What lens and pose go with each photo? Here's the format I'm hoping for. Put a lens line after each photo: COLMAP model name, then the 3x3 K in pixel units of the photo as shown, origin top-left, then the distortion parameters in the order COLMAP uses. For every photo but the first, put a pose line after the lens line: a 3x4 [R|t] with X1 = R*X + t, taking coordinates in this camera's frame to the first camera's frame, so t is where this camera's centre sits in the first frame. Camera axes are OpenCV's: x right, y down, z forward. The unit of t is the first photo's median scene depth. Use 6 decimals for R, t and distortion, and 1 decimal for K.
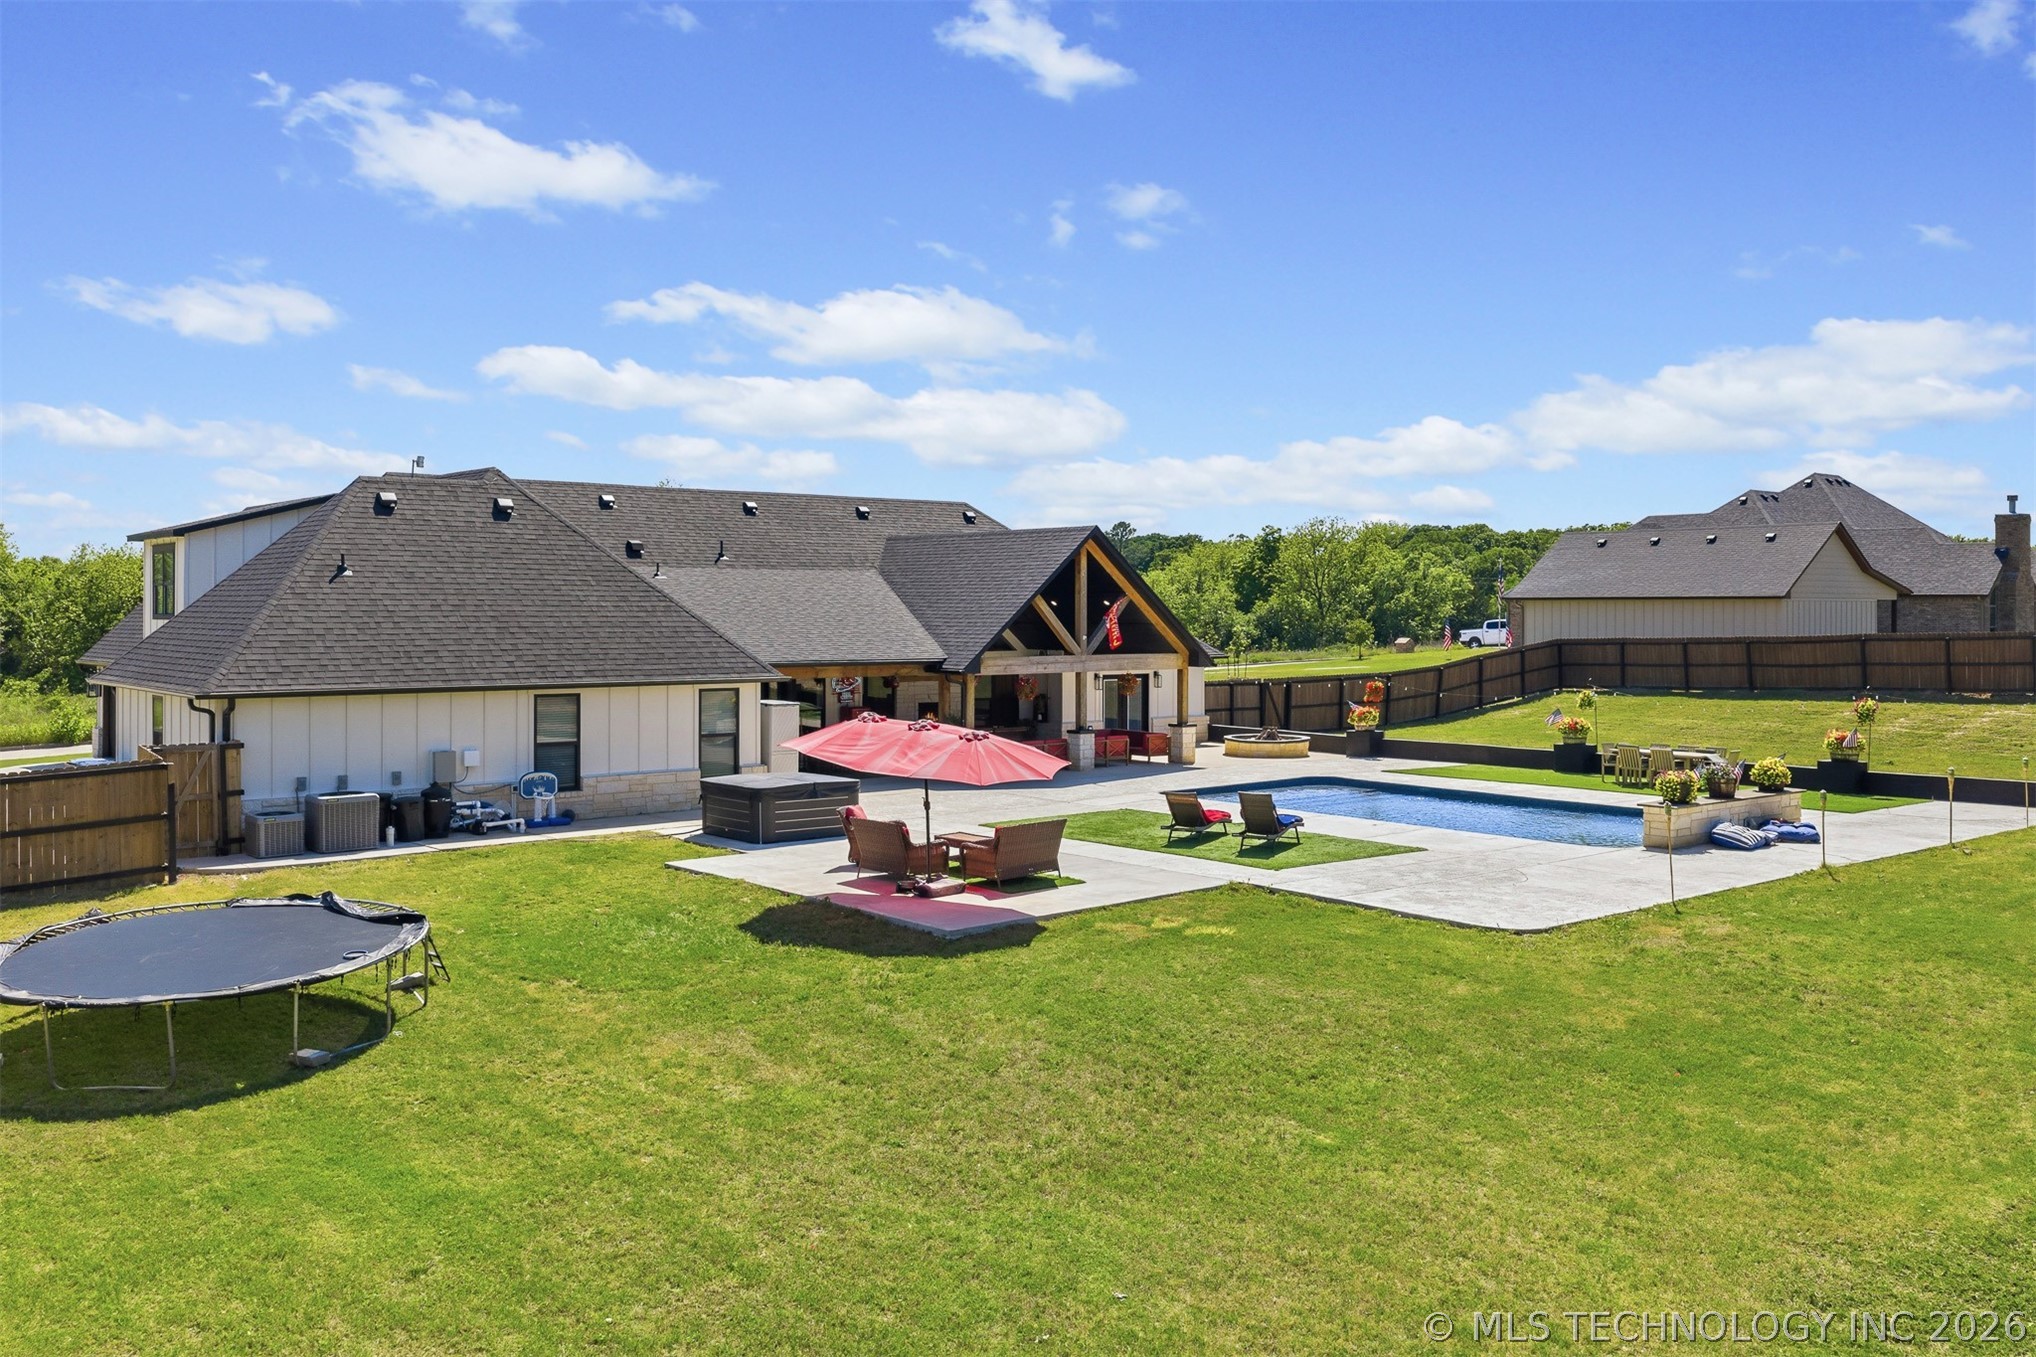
lens RADIAL K [[1723.1, 0, 1010.2], [0, 1723.1, 584.2], [0, 0, 1]] dist [-0.002775, -0.003101]
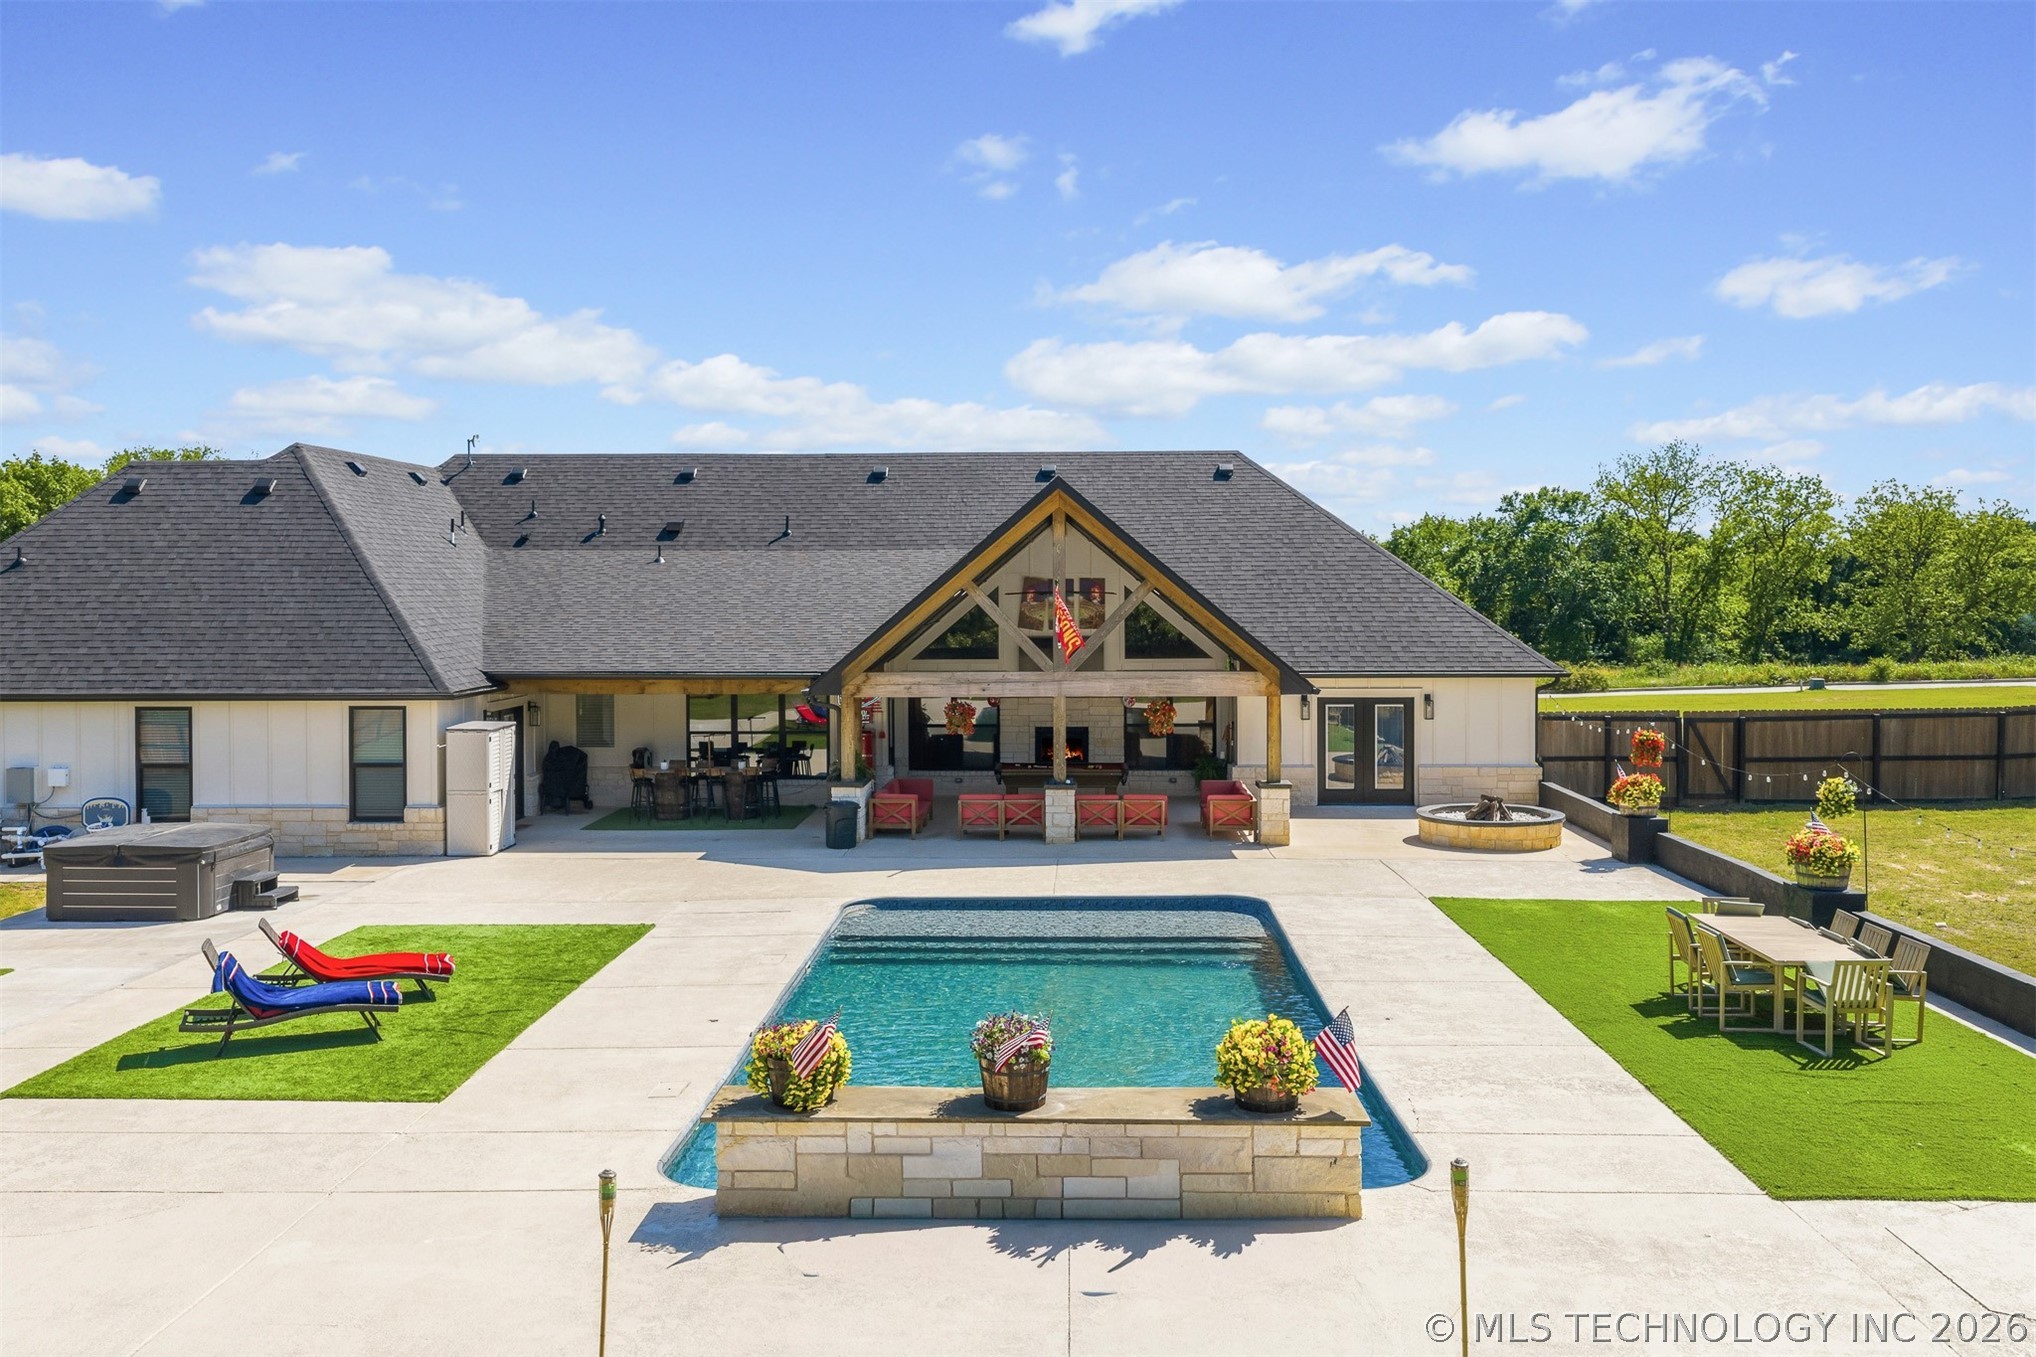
lens RADIAL K [[1723.1, 0, 1010.2], [0, 1723.1, 584.2], [0, 0, 1]] dist [-0.002775, -0.003101]
pose [[0.753769, -0.003496, -0.657130, 0.446399], [0.014253, 0.999838, 0.011030, -0.000557], [0.656984, -0.017680, 0.753697, 0.462463]]
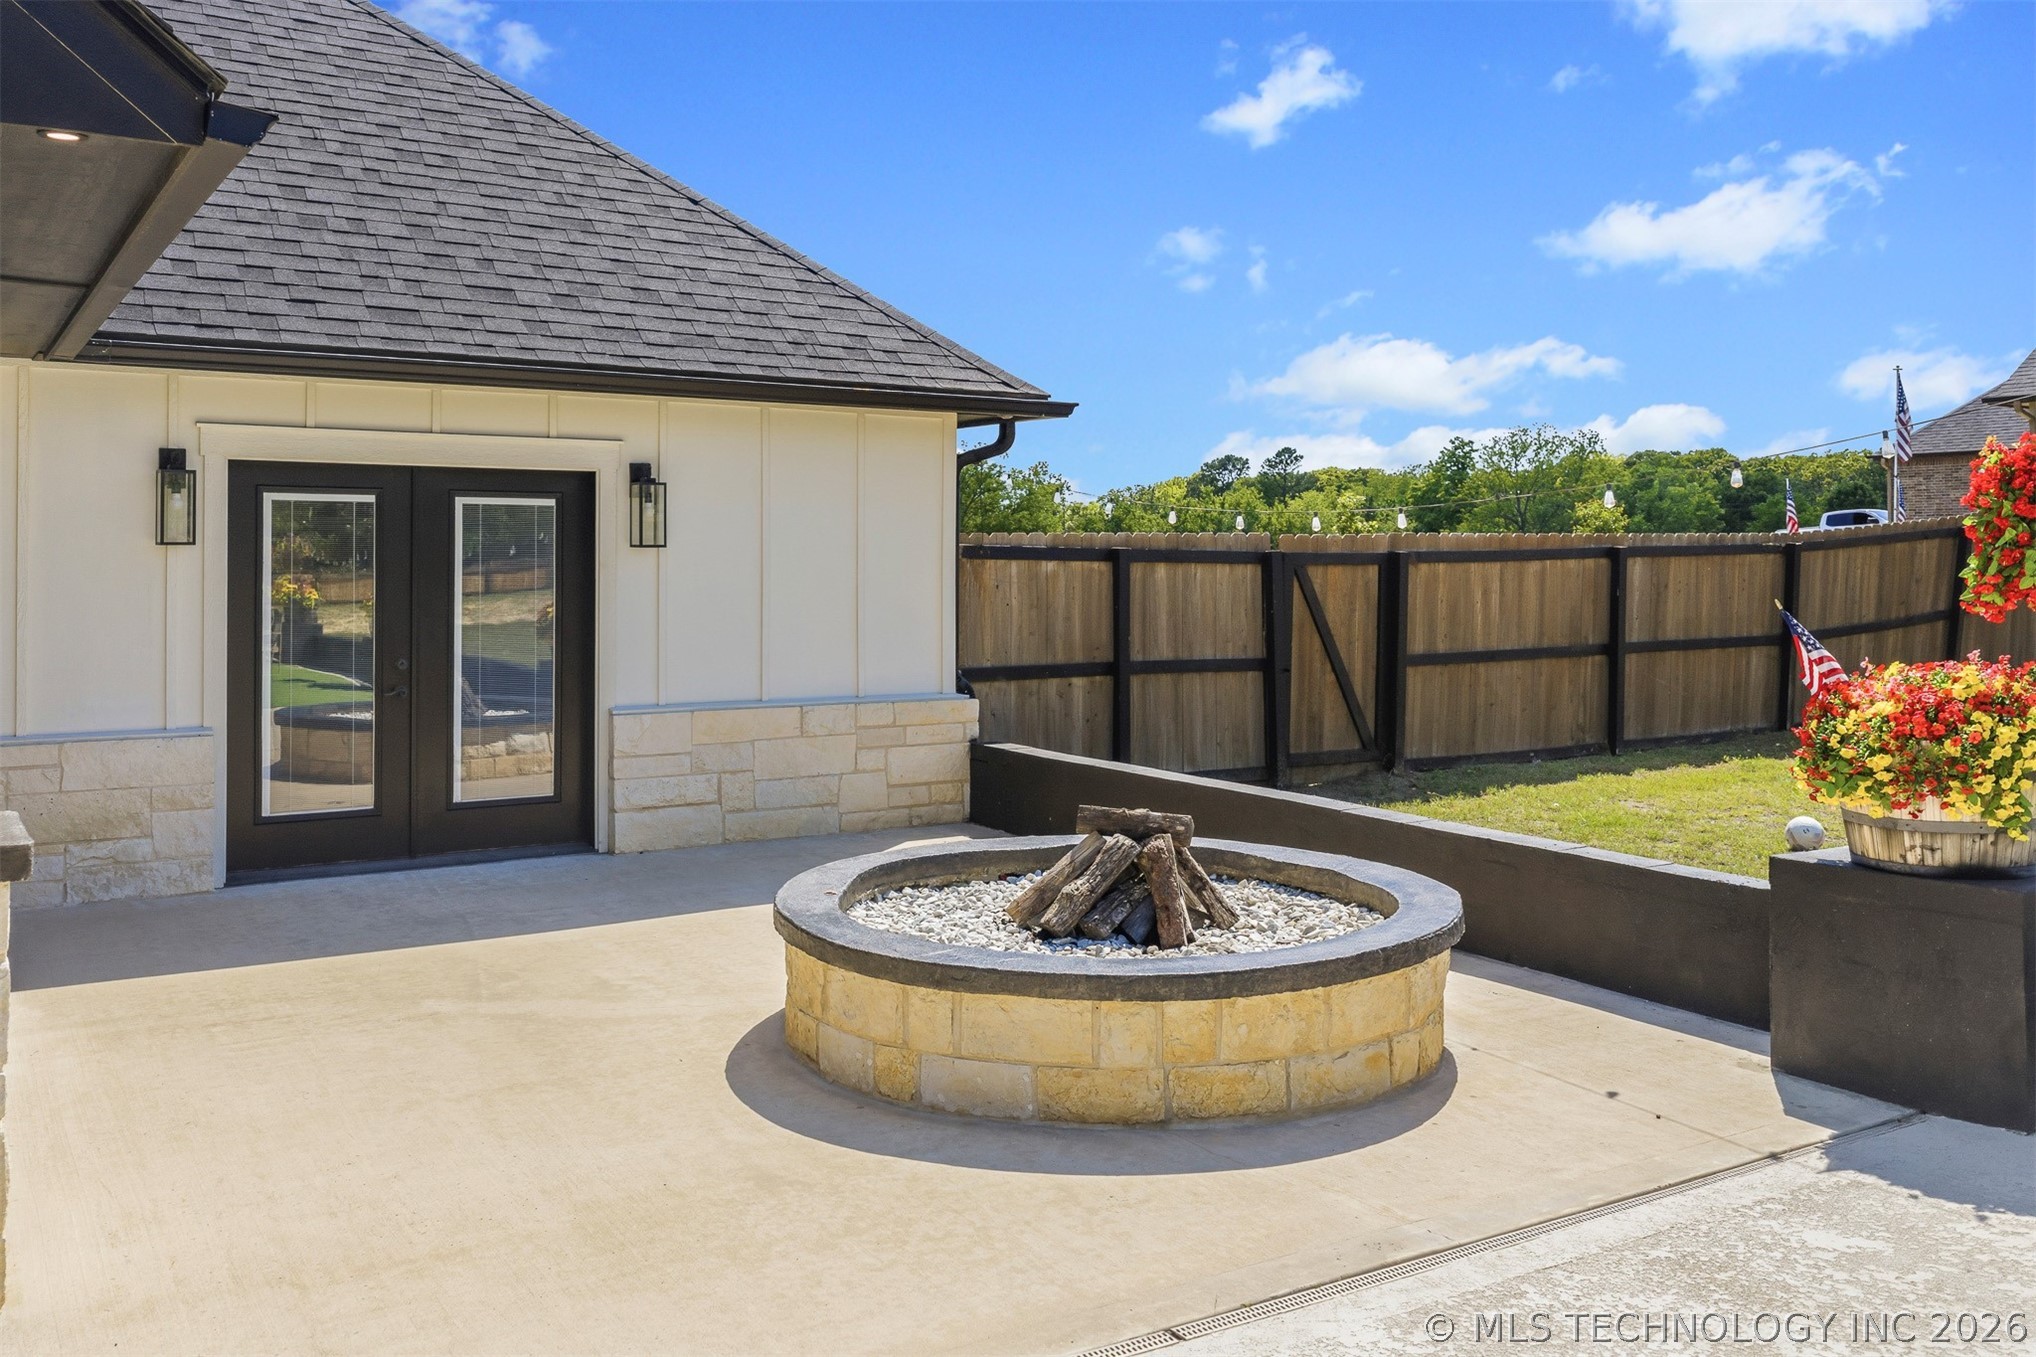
lens RADIAL K [[1723.1, 0, 1010.2], [0, 1723.1, 584.2], [0, 0, 1]] dist [-0.002775, -0.003101]
pose [[0.993885, 0.002873, -0.110385, 0.164802], [0.000156, 0.999624, 0.027413, 0.066502], [0.110423, -0.027263, 0.993511, 0.928341]]
